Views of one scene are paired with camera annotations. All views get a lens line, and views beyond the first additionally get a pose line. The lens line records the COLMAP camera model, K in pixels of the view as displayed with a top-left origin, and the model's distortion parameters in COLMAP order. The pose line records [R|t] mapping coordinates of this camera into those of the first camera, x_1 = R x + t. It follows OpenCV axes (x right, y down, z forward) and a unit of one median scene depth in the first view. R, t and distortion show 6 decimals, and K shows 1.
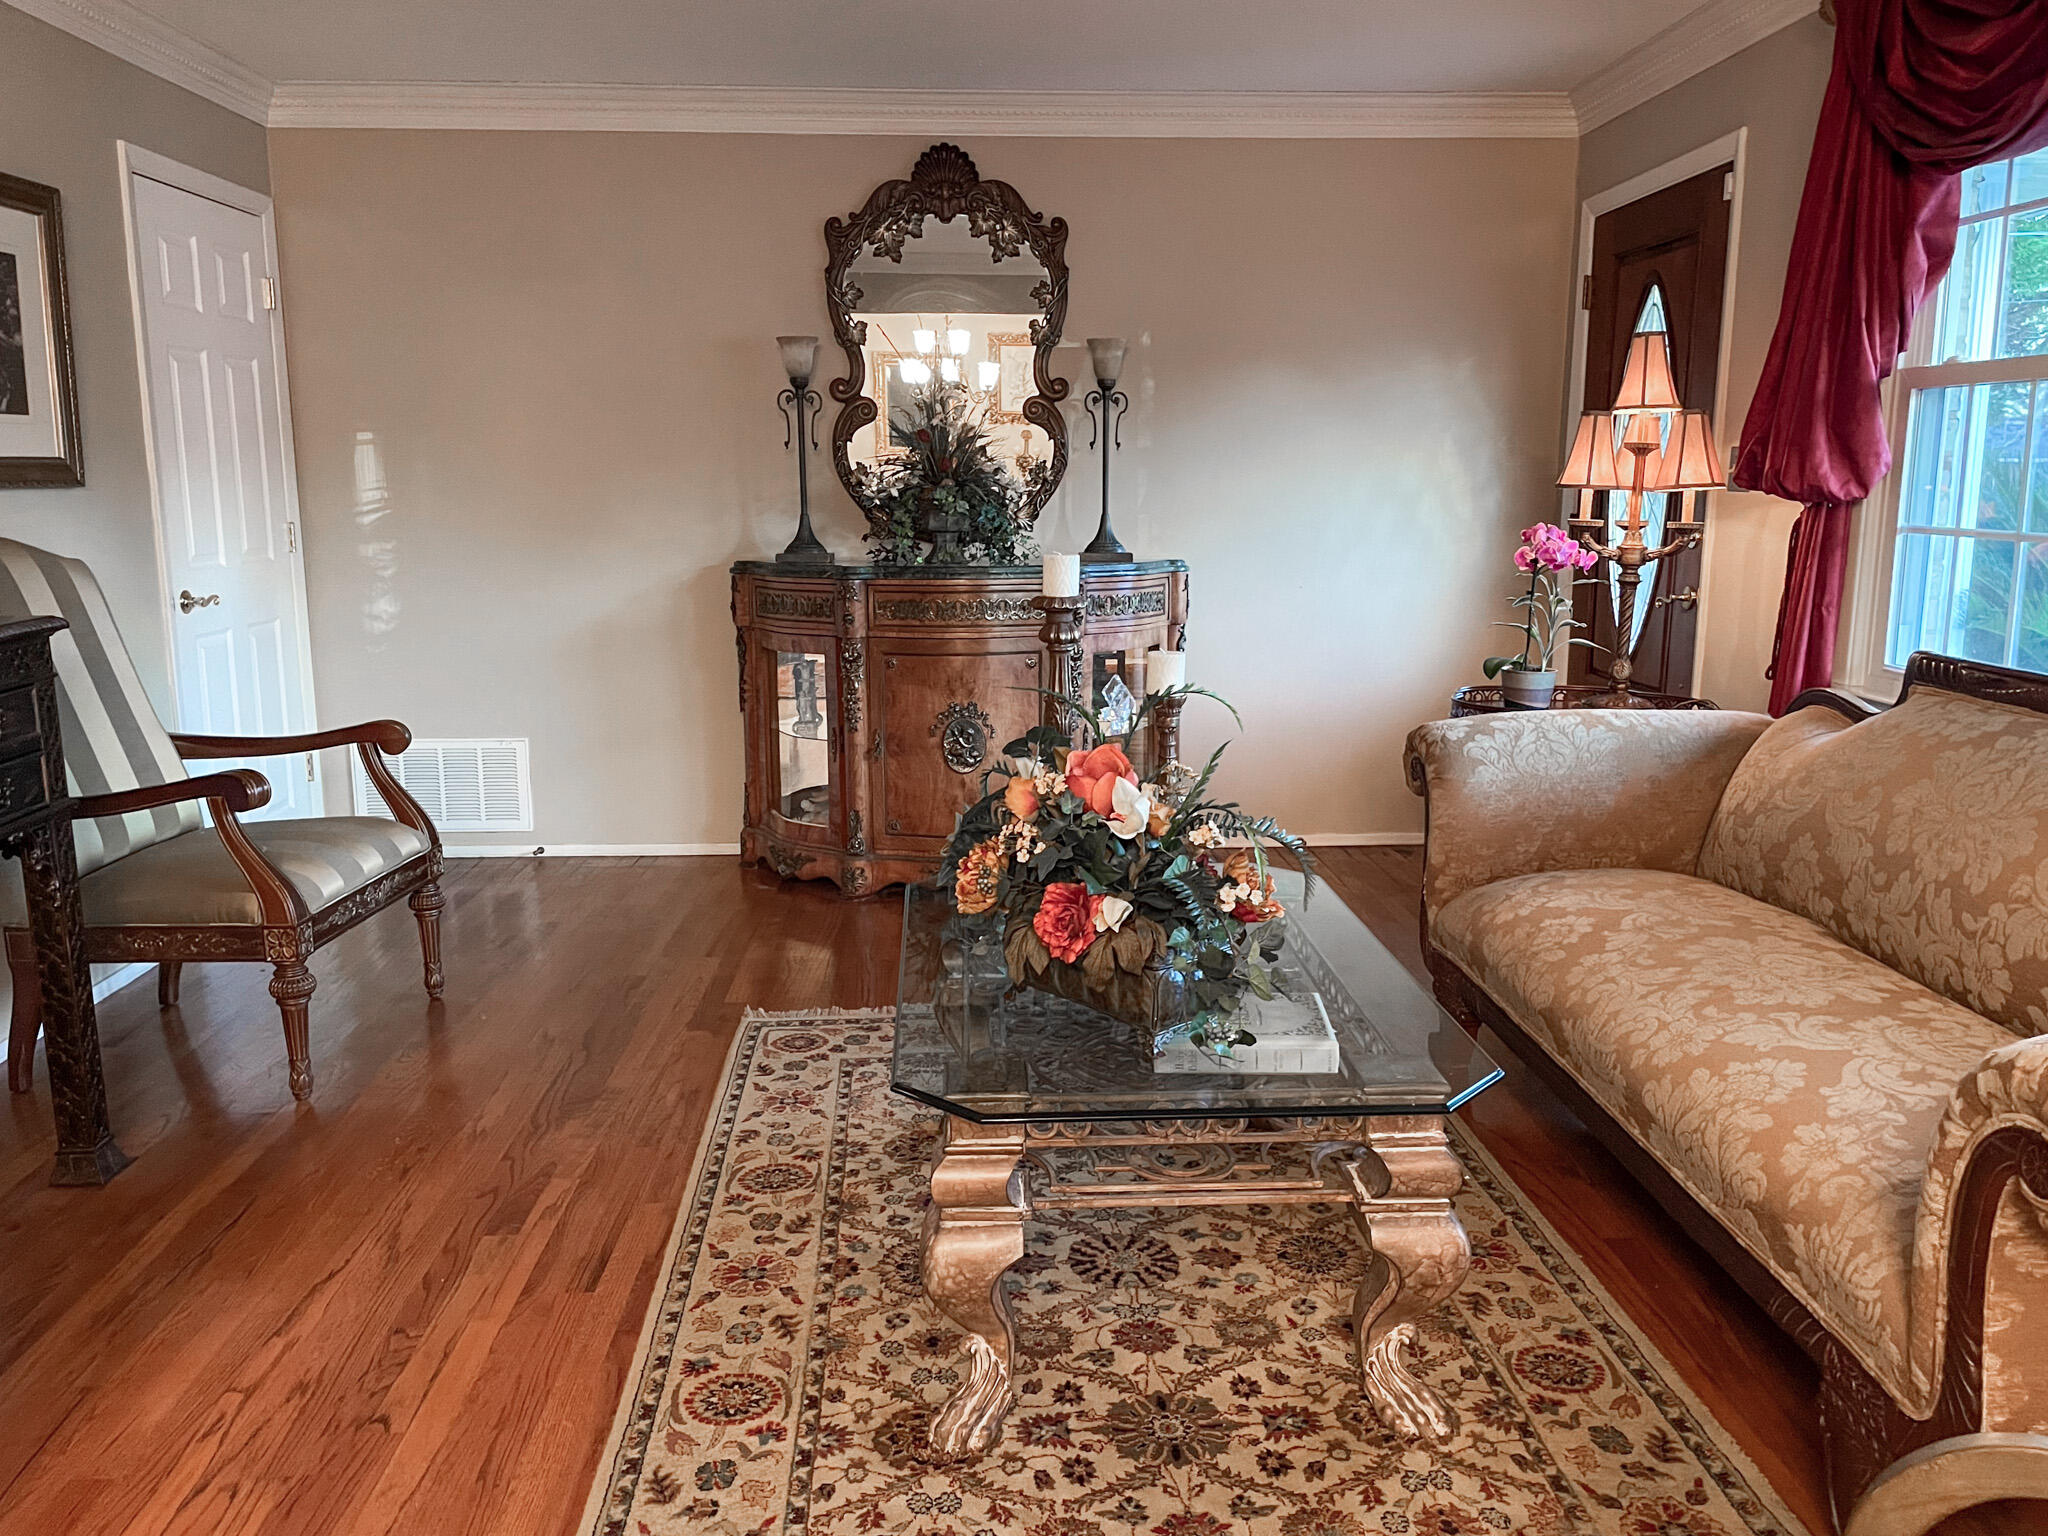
lens RADIAL K [[1596.5, 0, 1022.1], [0, 1596.5, 763.0], [0, 0, 1]] dist [0.006548, -0.004006]
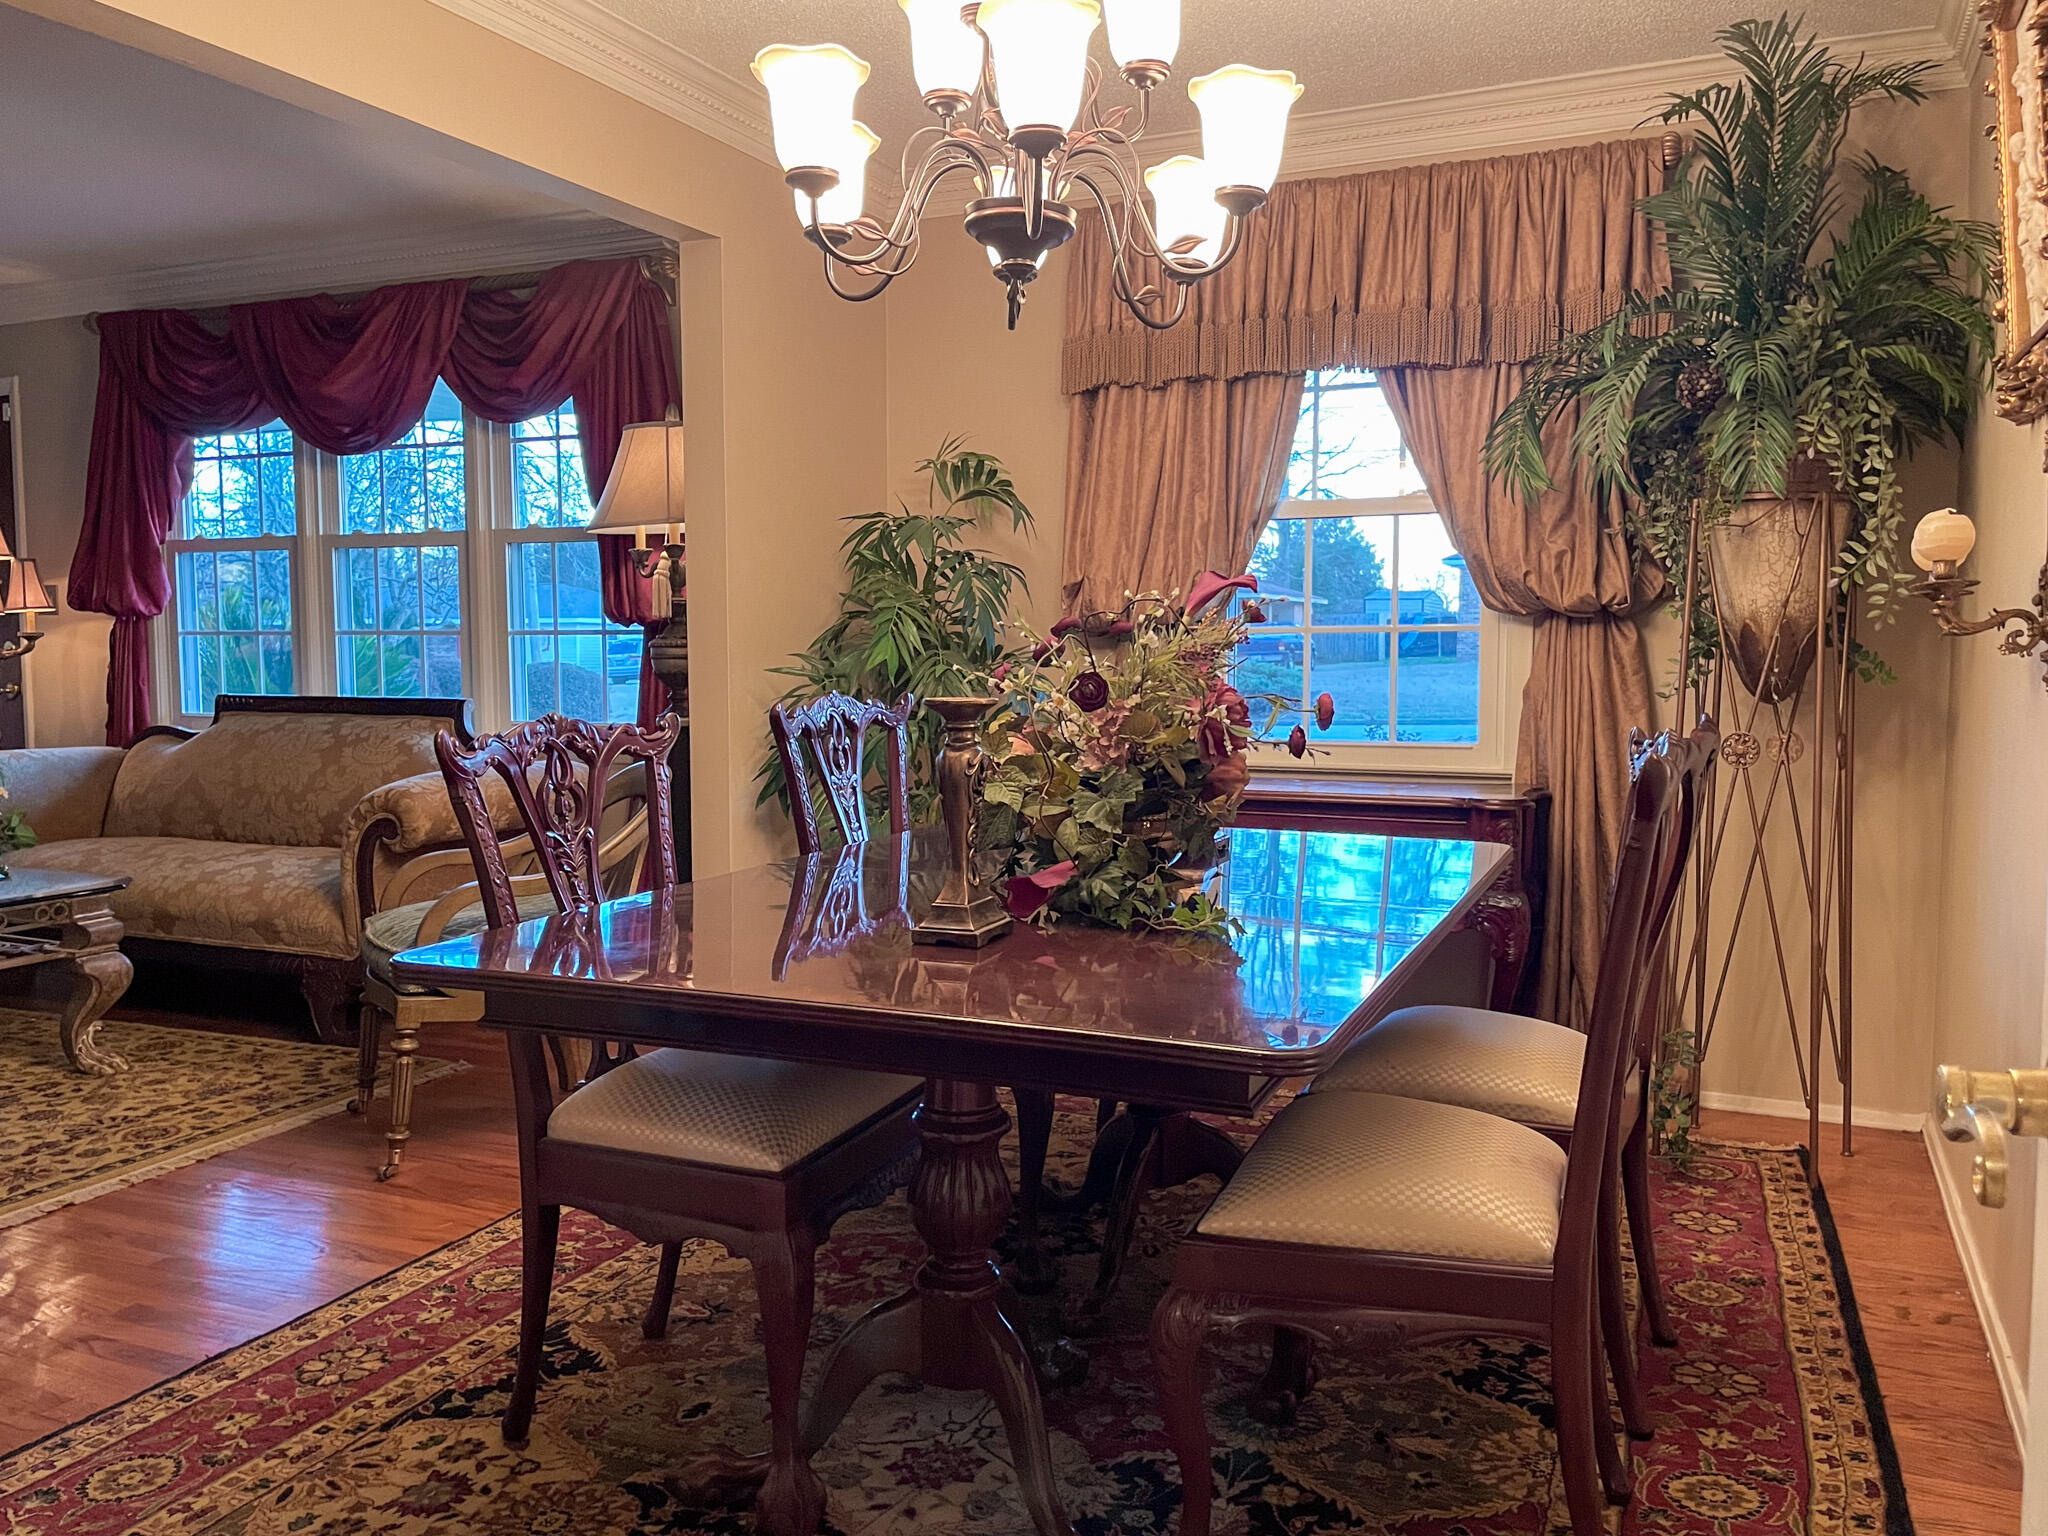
lens RADIAL K [[1596.5, 0, 1022.3], [0, 1596.5, 768.1], [0, 0, 1]] dist [0.006548, -0.004006]
pose [[0.441267, -0.067683, 0.894820, -0.621528], [0.163271, 0.986564, -0.005892, 0.160603], [-0.882398, 0.148699, 0.446389, -0.558958]]
